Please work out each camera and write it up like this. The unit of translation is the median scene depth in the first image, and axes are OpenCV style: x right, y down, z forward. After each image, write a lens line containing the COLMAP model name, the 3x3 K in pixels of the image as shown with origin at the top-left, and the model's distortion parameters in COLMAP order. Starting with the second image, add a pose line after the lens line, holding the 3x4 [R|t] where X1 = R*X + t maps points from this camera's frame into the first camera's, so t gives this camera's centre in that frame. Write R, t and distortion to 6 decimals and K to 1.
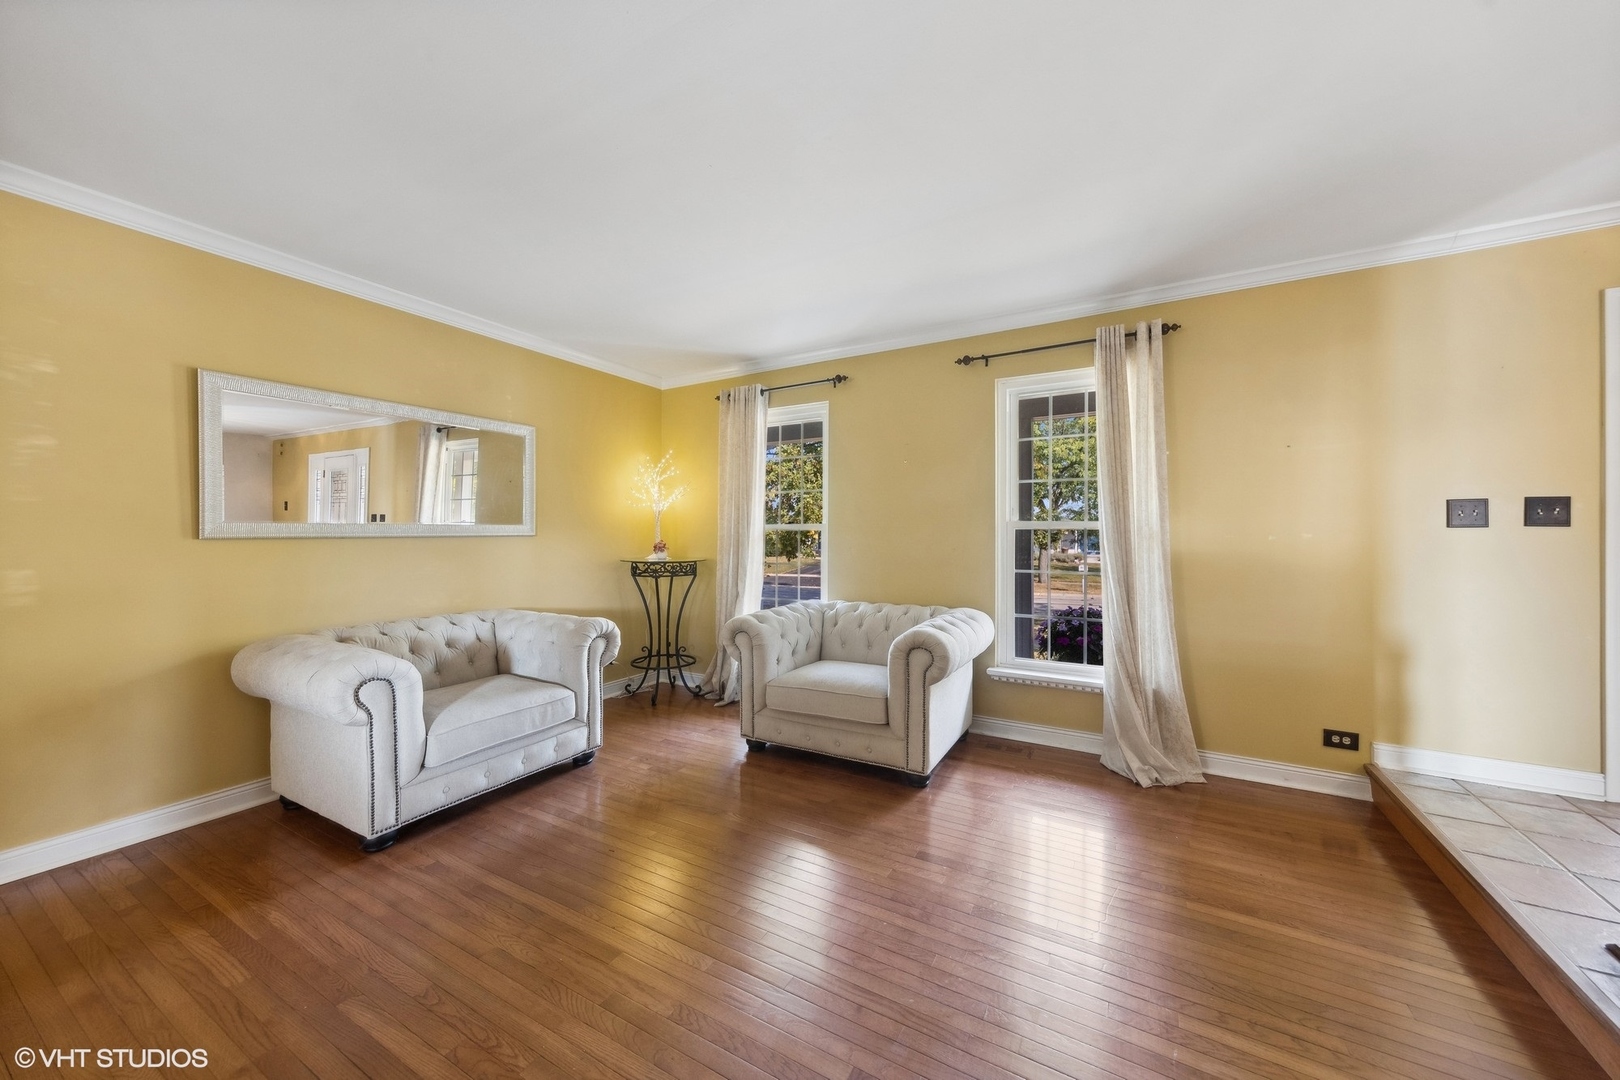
lens RADIAL K [[579.7, 0, 806.2], [0, 579.7, 531.7], [0, 0, 1]] dist [0.004769, -0.000195]
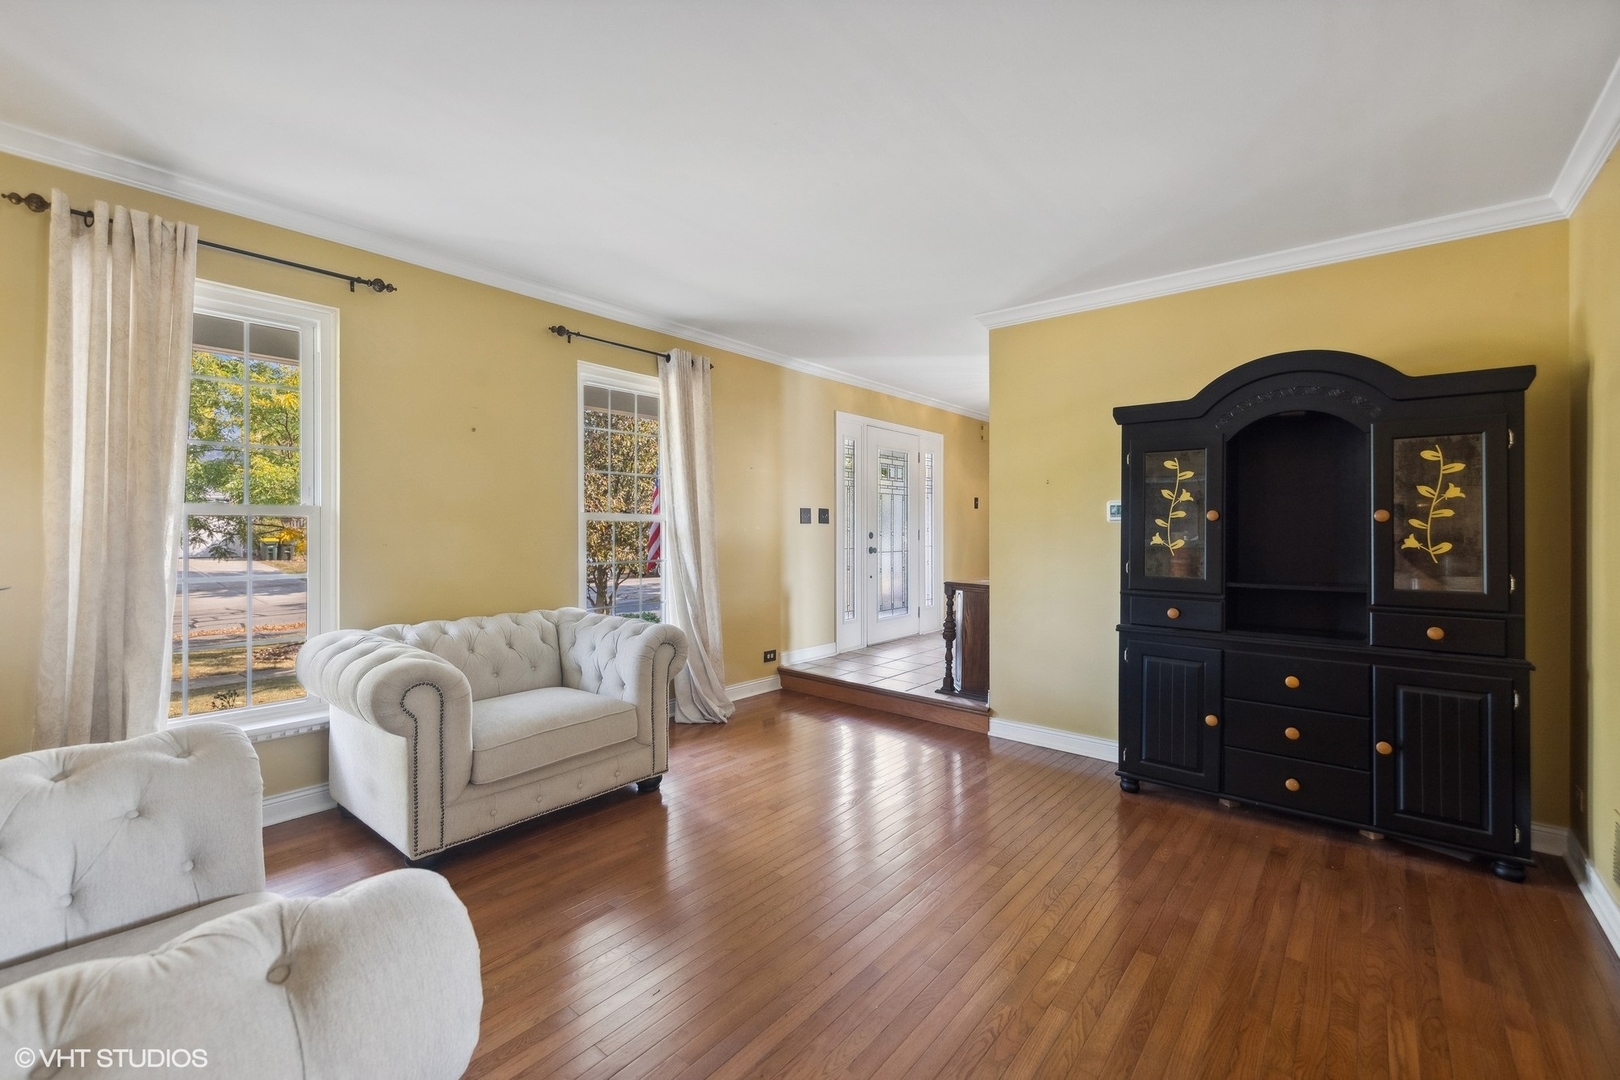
lens RADIAL K [[688.4, 0, 814.7], [0, 688.4, 517.9], [0, 0, 1]] dist [0.009931, -0.000037]
pose [[0.162968, 0.012548, 0.986552, -0.932620], [-0.016587, 0.999813, -0.009976, -0.004475], [-0.986492, -0.014738, 0.163146, 0.579821]]
